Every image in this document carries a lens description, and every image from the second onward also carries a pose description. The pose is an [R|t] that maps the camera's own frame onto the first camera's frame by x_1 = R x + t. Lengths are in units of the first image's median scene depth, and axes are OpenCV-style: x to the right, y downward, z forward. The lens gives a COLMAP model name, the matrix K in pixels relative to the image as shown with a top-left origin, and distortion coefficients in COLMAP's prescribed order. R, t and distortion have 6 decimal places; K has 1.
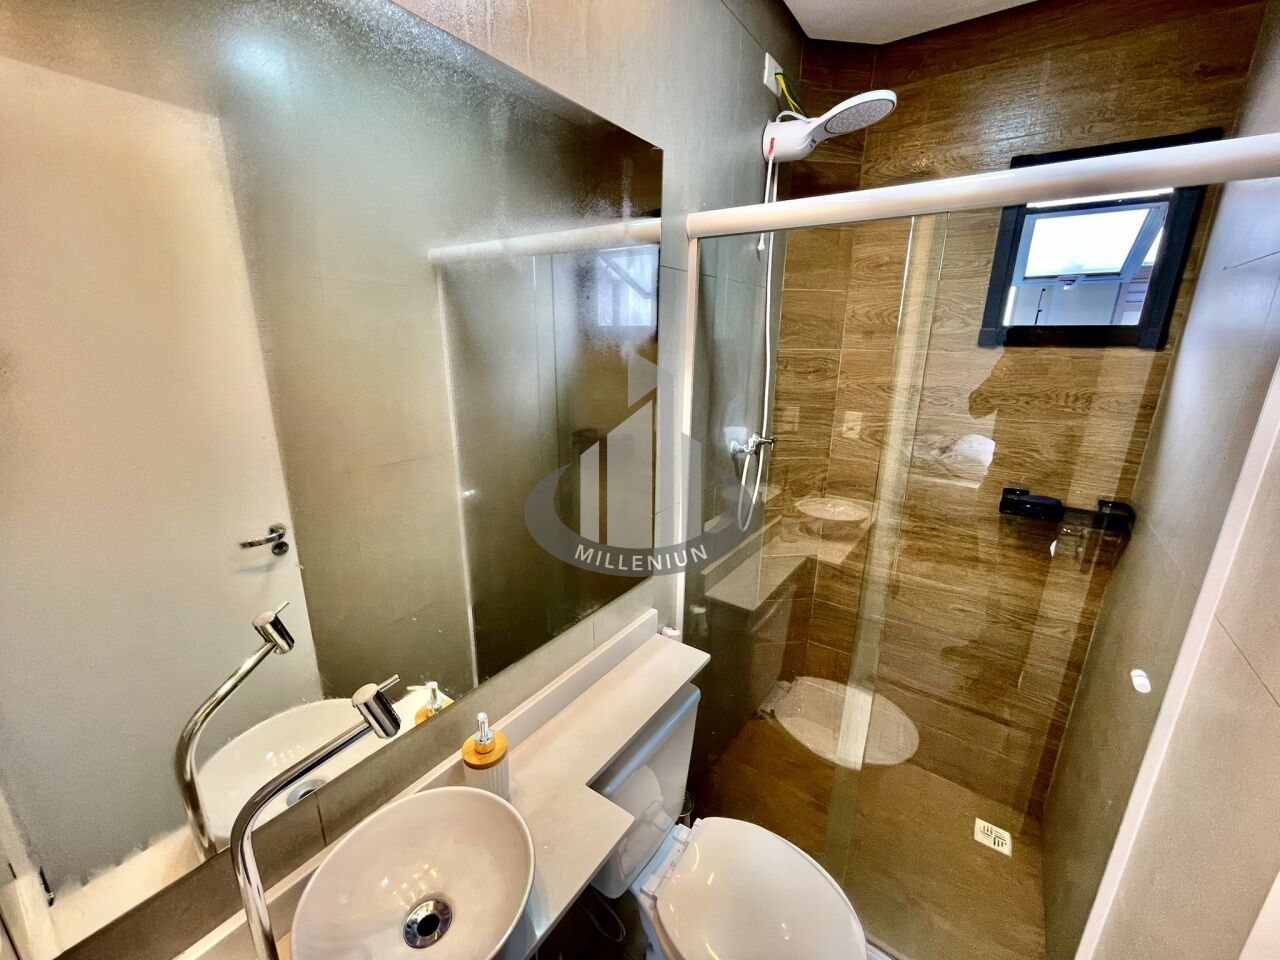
lens RADIAL K [[516.4, 0, 636.4], [0, 516.4, 483.7], [0, 0, 1]] dist [0.000515, -0.000382]
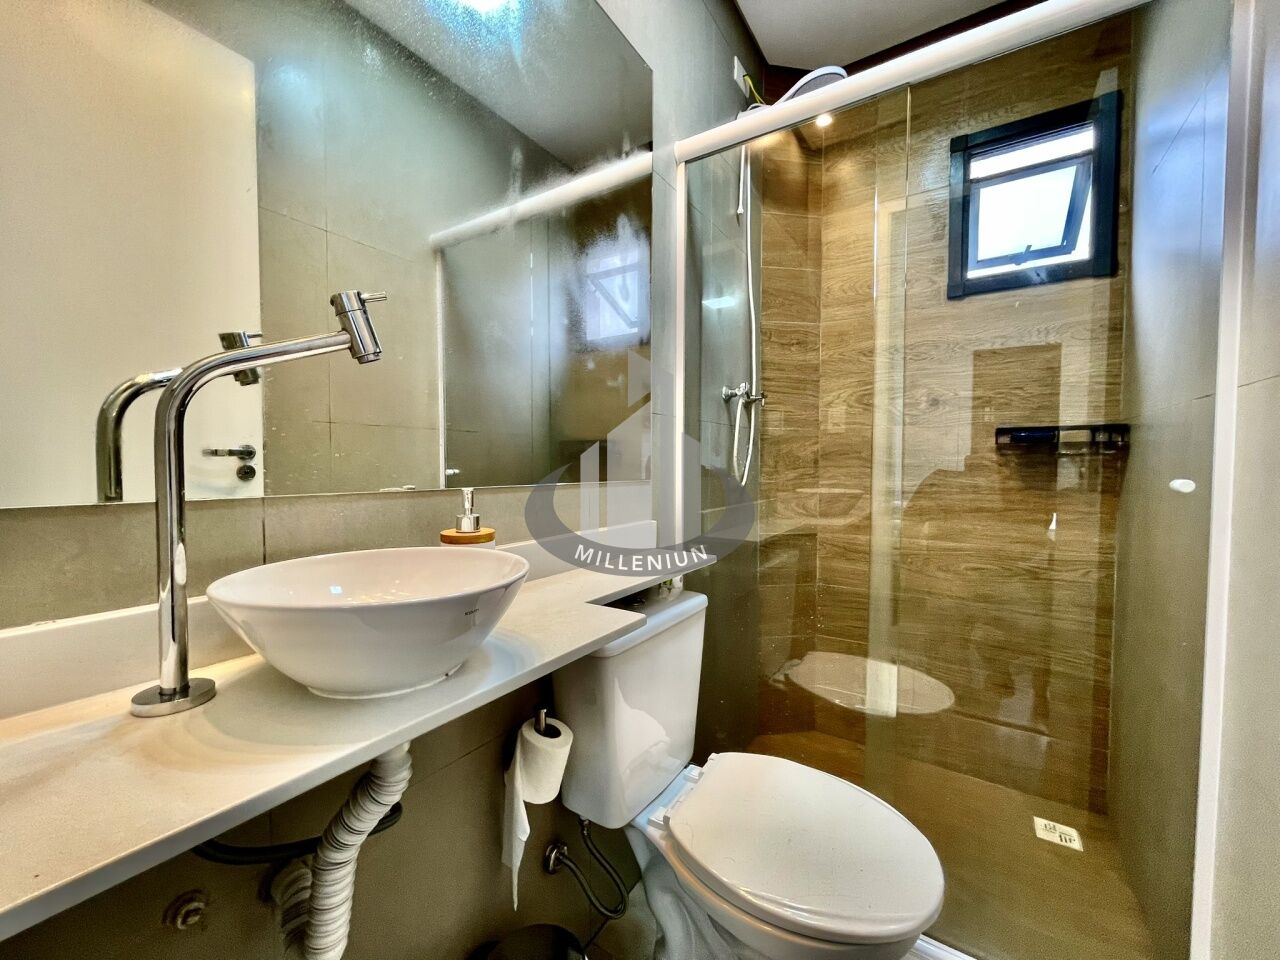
lens RADIAL K [[516.7, 0, 636.7], [0, 516.7, 479.9], [0, 0, 1]] dist [-0.000903, 0.000010]
pose [[0.999211, -0.009785, 0.038491, -0.023652], [0.018613, 0.971527, -0.236195, 0.319878], [-0.035084, 0.236725, 0.970943, 0.071409]]
